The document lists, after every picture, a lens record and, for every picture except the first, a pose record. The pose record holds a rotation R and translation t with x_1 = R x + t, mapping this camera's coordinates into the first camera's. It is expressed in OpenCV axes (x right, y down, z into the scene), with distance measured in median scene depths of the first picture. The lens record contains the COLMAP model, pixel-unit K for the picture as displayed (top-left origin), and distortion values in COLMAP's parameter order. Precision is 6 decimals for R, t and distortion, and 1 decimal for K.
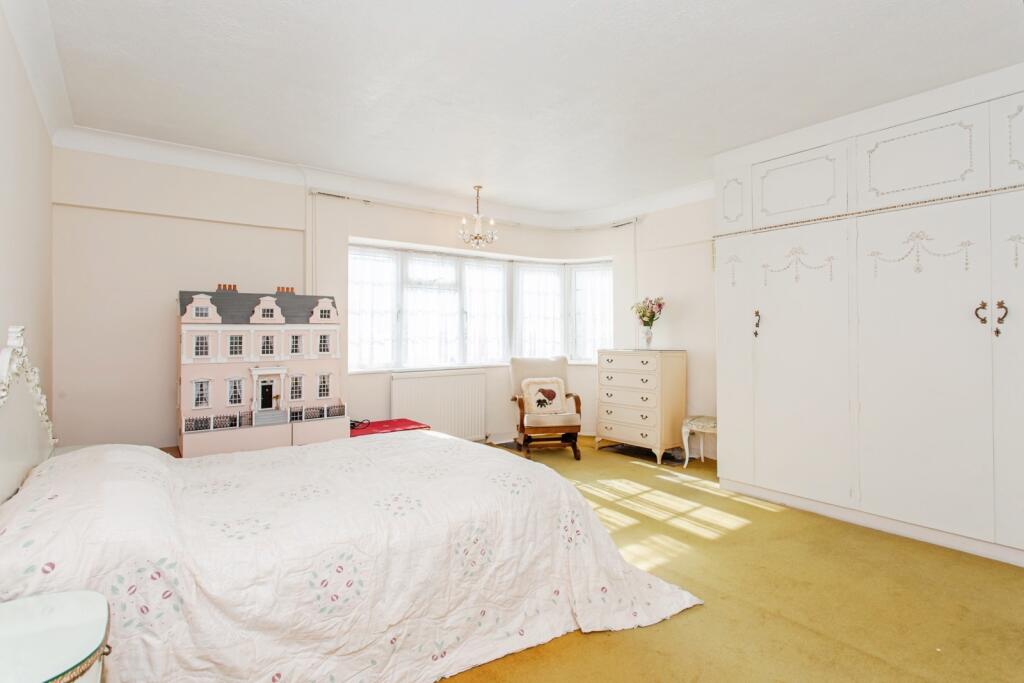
lens RADIAL K [[520.2, 0, 512.0], [0, 520.2, 341.5], [0, 0, 1]] dist [0.001125, -0.000116]
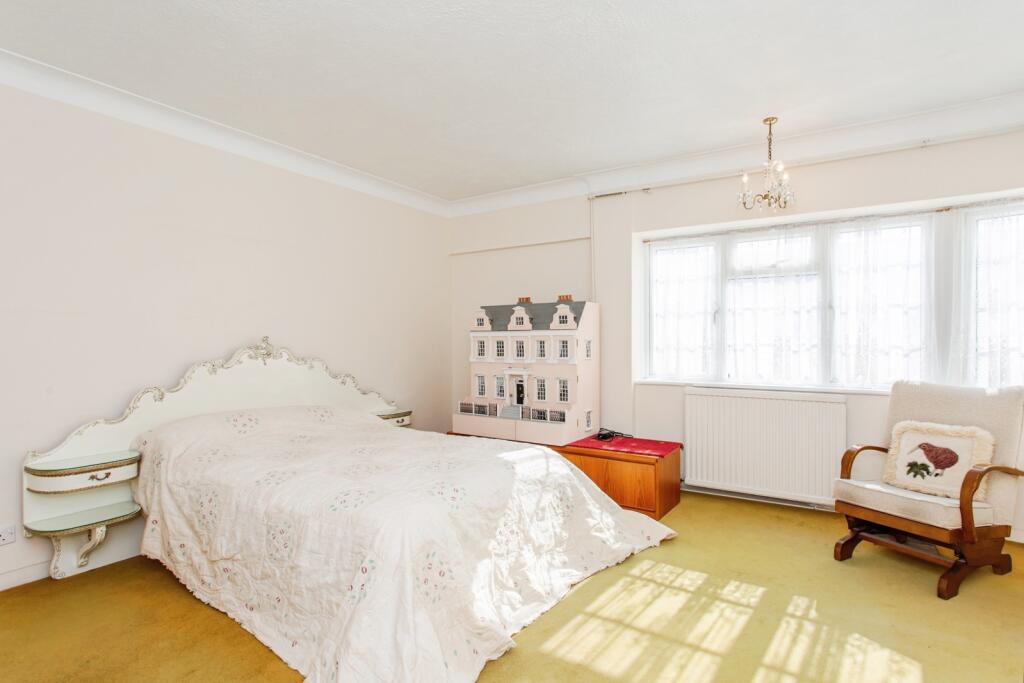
lens RADIAL K [[541.9, 0, 512.0], [0, 541.9, 341.5], [0, 0, 1]] dist [0.020976, -0.000798]
pose [[0.324626, 0.007574, -0.945812, 0.605227], [-0.013561, 0.999902, 0.003353, -0.012509], [0.945745, 0.011738, 0.324697, 0.559639]]
